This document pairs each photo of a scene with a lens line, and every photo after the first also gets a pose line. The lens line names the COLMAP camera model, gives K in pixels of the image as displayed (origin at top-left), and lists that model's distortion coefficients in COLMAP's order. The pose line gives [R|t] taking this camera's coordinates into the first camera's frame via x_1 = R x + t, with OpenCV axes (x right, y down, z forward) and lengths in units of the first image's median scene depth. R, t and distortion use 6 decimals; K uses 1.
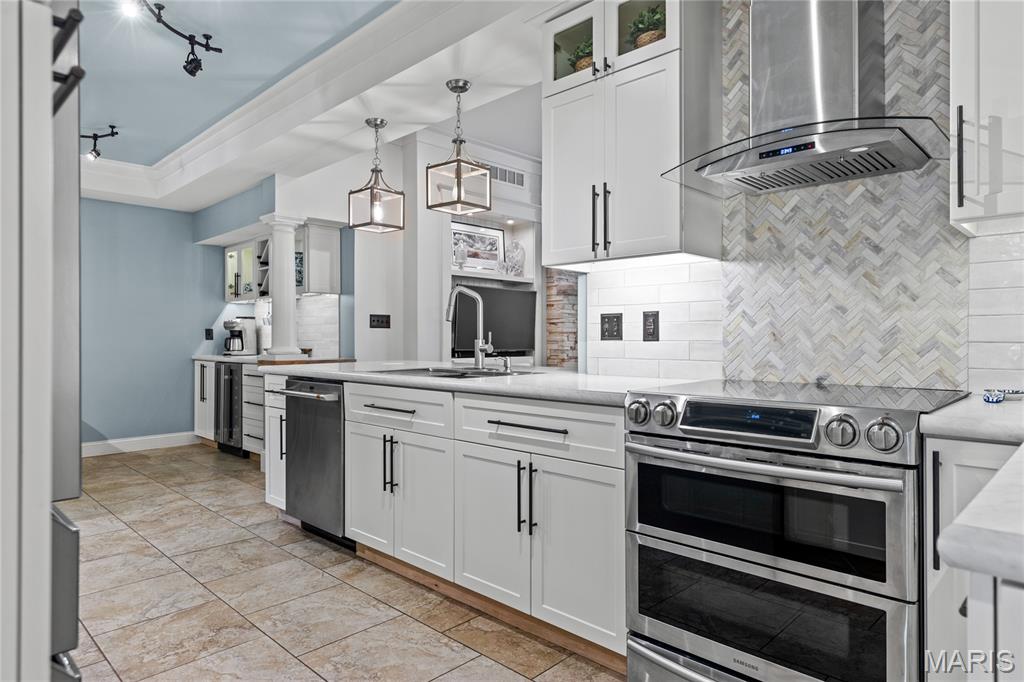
lens RADIAL K [[617.2, 0, 514.9], [0, 617.2, 337.2], [0, 0, 1]] dist [0.003574, 0.000333]
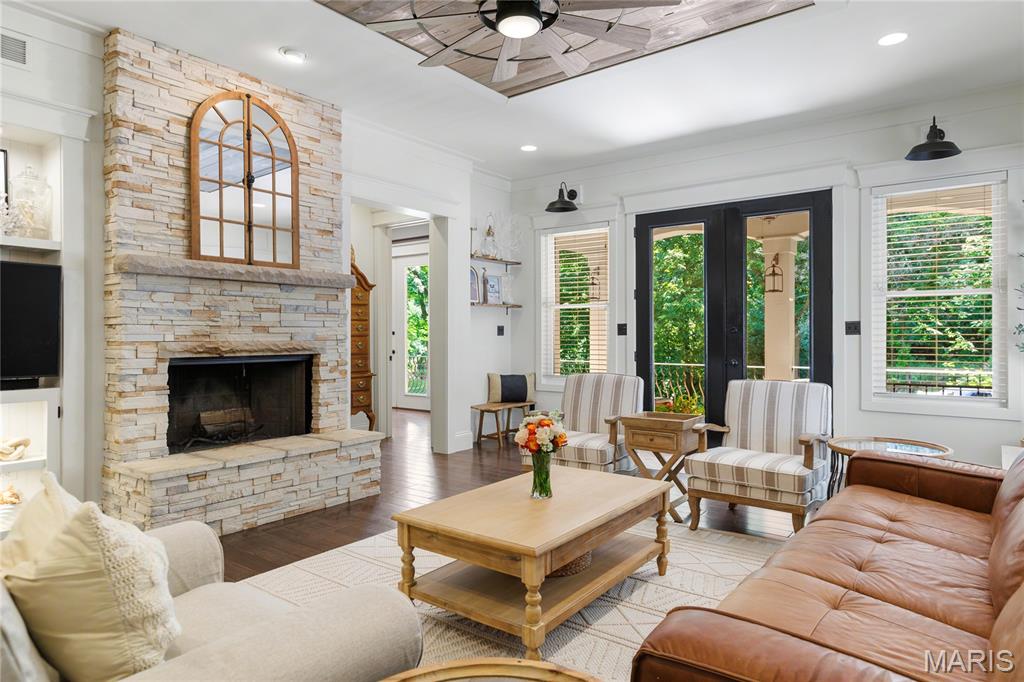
lens RADIAL K [[617.2, 0, 514.3], [0, 617.2, 339.2], [0, 0, 1]] dist [0.003574, 0.000333]
pose [[0.990781, -0.002434, 0.135449, 0.830518], [0.001194, 0.999957, 0.009228, -0.036979], [-0.135466, -0.008982, 0.990741, 1.005225]]
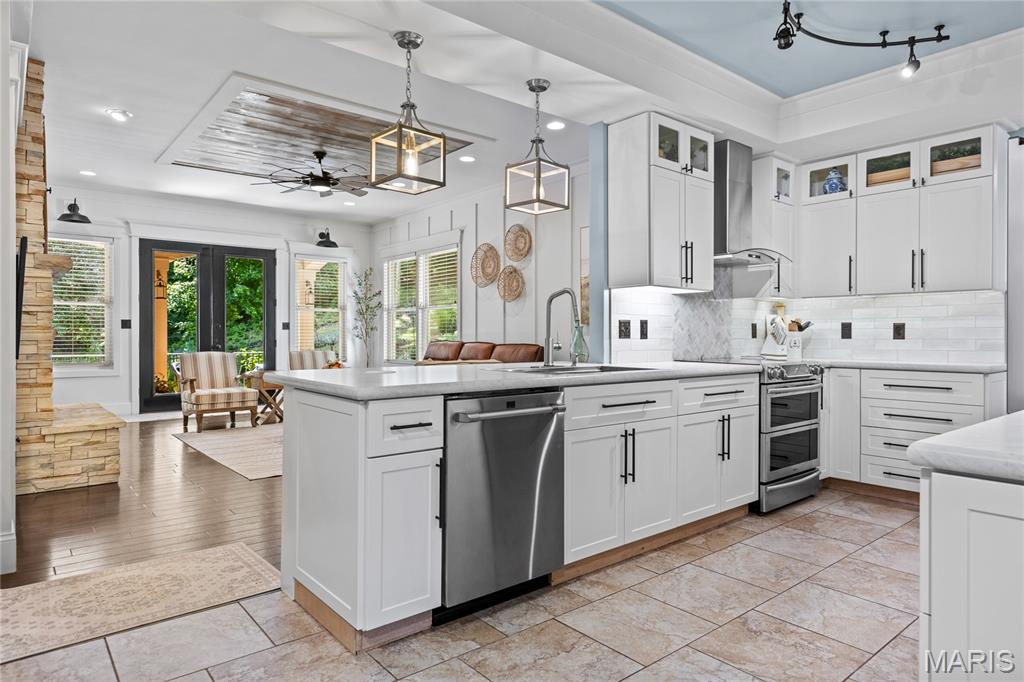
lens RADIAL K [[617.2, 0, 514.8], [0, 617.2, 335.0], [0, 0, 1]] dist [0.003574, 0.000333]
pose [[0.093534, 0.001723, 0.995615, -1.264092], [-0.003259, 0.999994, -0.001424, -0.000602], [-0.995611, -0.003112, 0.093539, 1.087793]]
